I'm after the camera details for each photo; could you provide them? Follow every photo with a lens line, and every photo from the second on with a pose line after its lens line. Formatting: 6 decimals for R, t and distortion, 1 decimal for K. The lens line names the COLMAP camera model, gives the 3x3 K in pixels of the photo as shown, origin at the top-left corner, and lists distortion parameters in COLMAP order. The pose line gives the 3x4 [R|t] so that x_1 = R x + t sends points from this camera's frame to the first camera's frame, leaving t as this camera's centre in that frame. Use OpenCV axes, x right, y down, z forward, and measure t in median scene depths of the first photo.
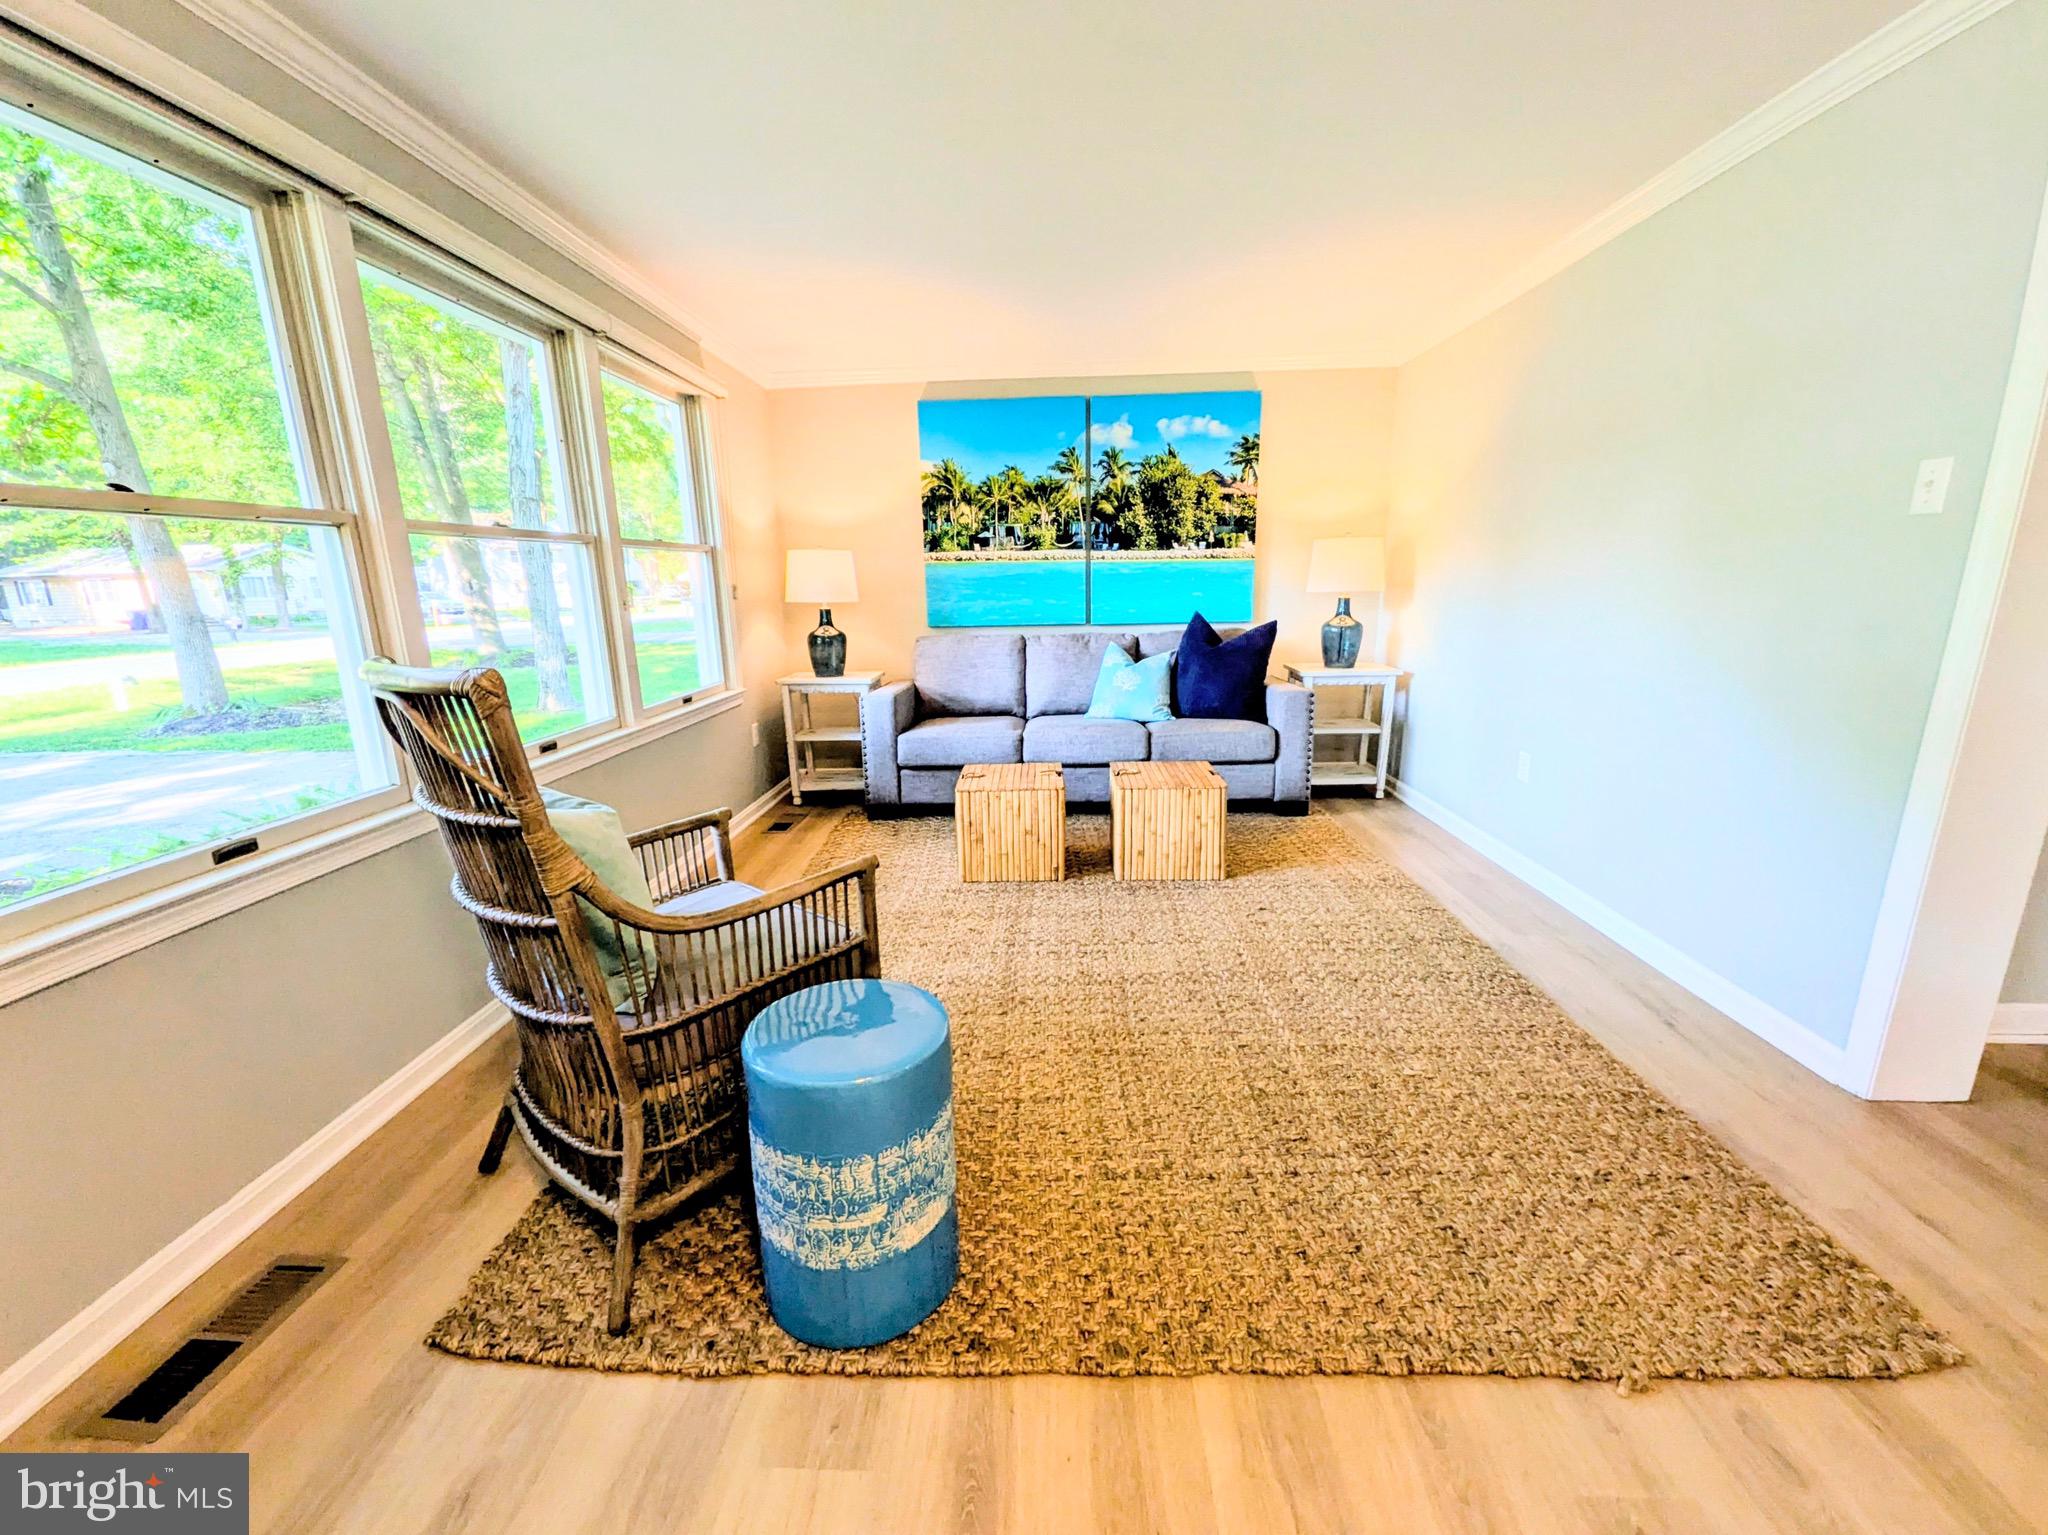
lens RADIAL K [[808.2, 0, 1043.9], [0, 808.2, 768.1], [0, 0, 1]] dist [0.010580, -0.005151]
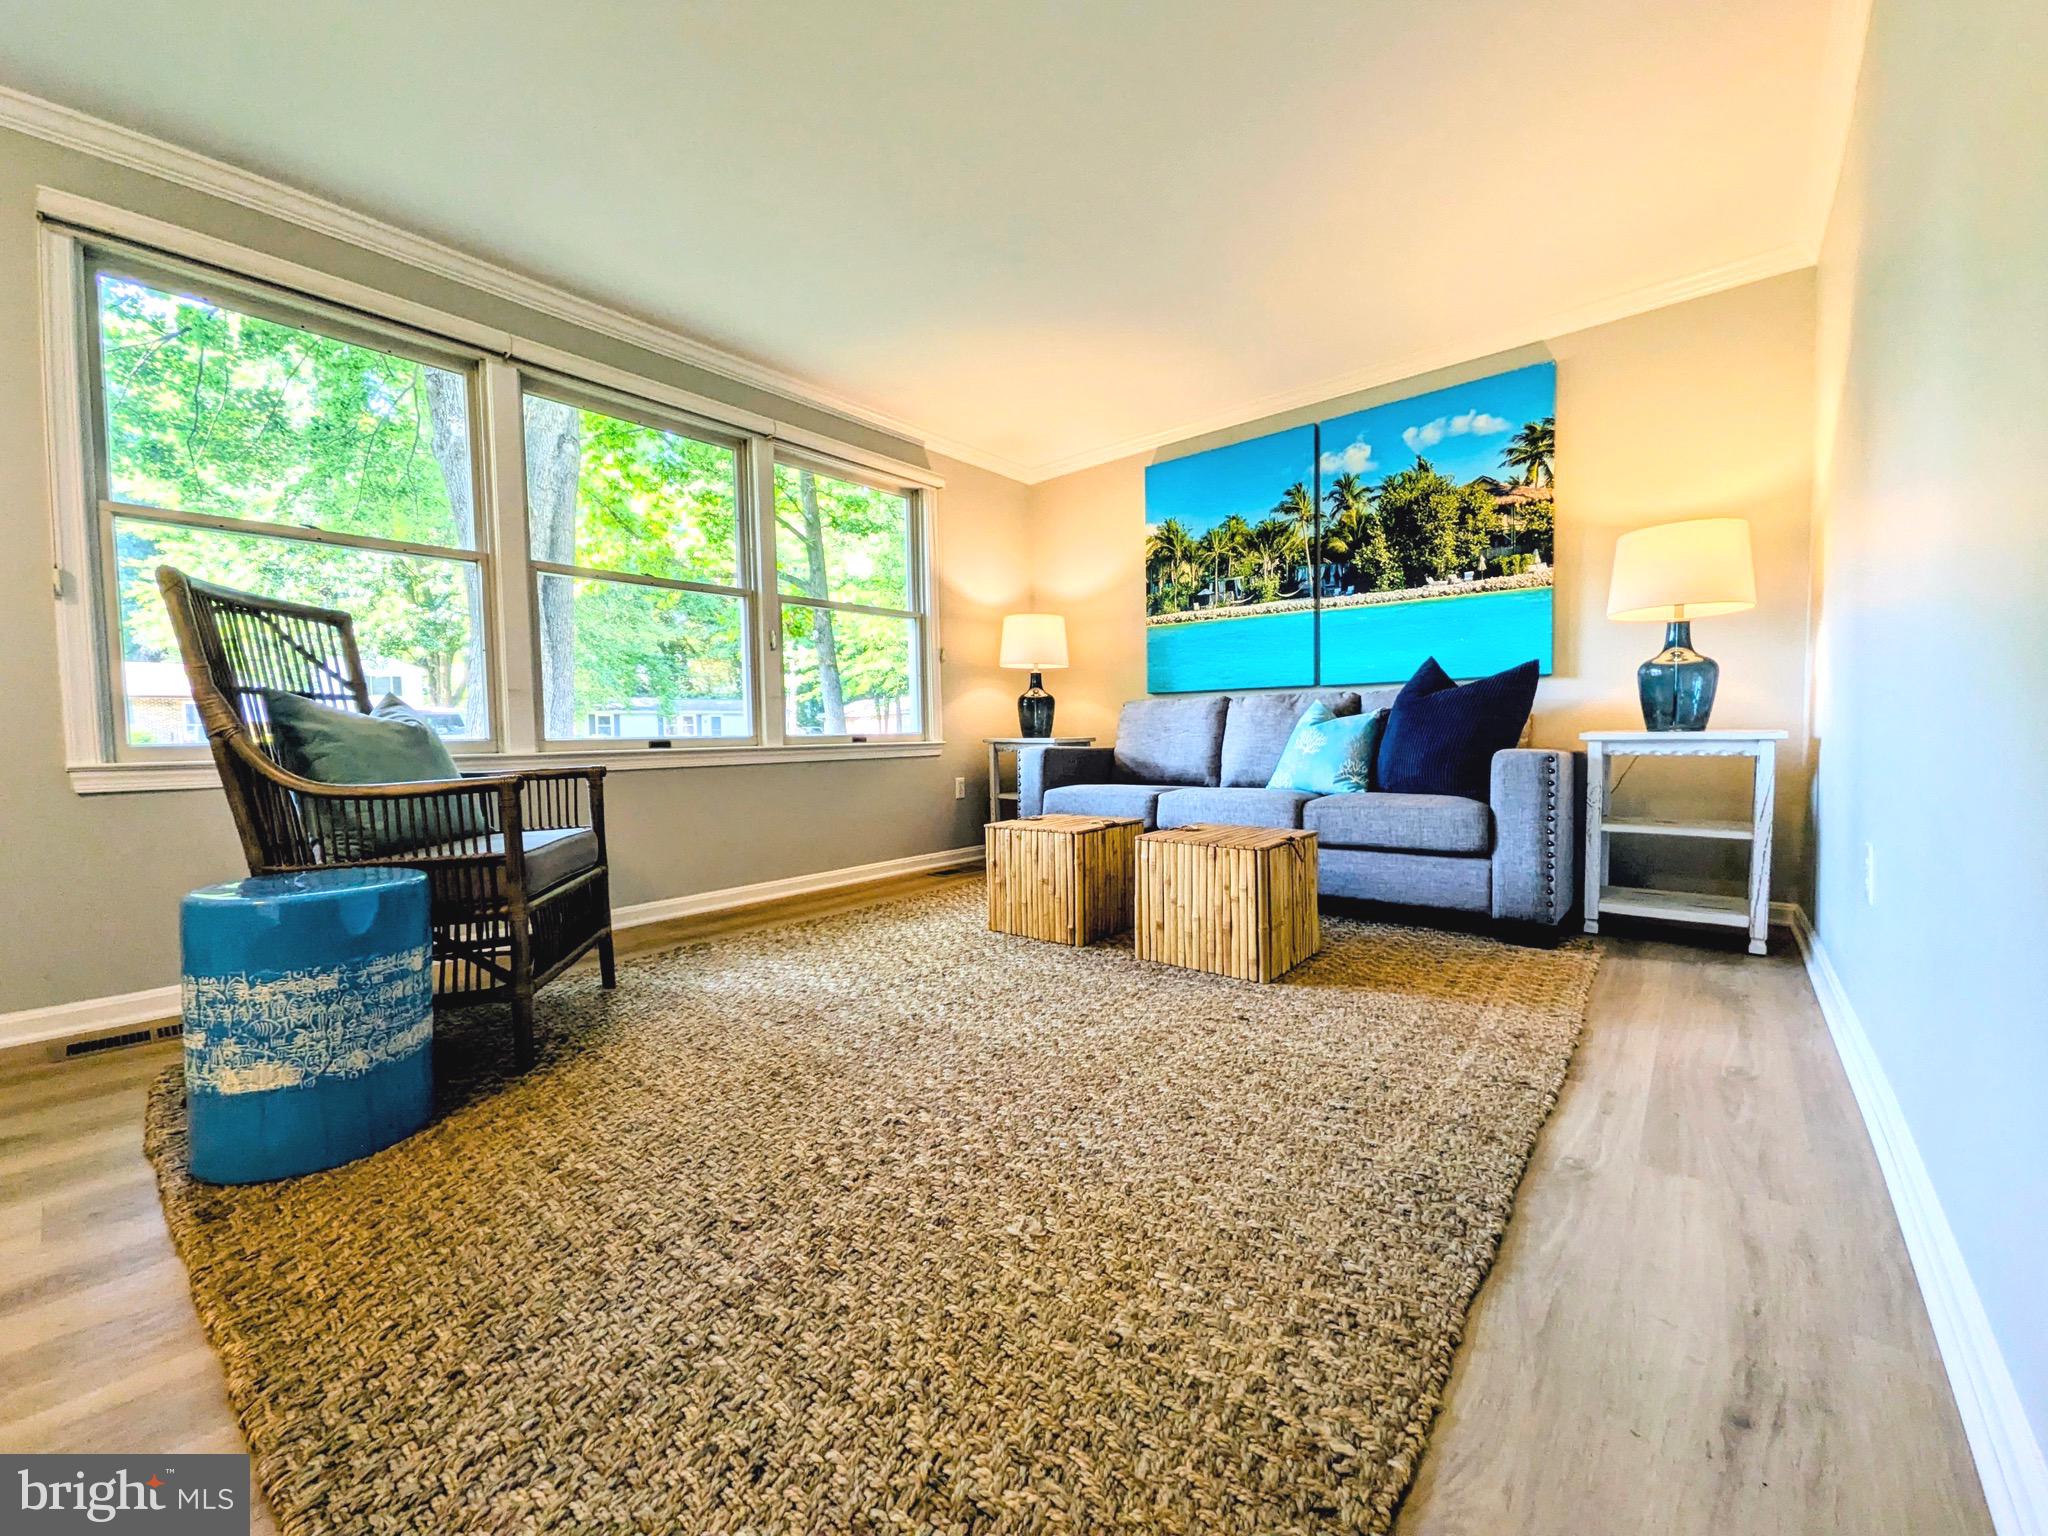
lens RADIAL K [[808.2, 0, 1039.1], [0, 808.2, 771.6], [0, 0, 1]] dist [0.010580, -0.005151]
pose [[0.784290, 0.034441, -0.619438, 0.362701], [-0.138175, 0.983076, -0.120288, 0.049233], [0.604811, 0.179932, 0.775775, 0.213901]]
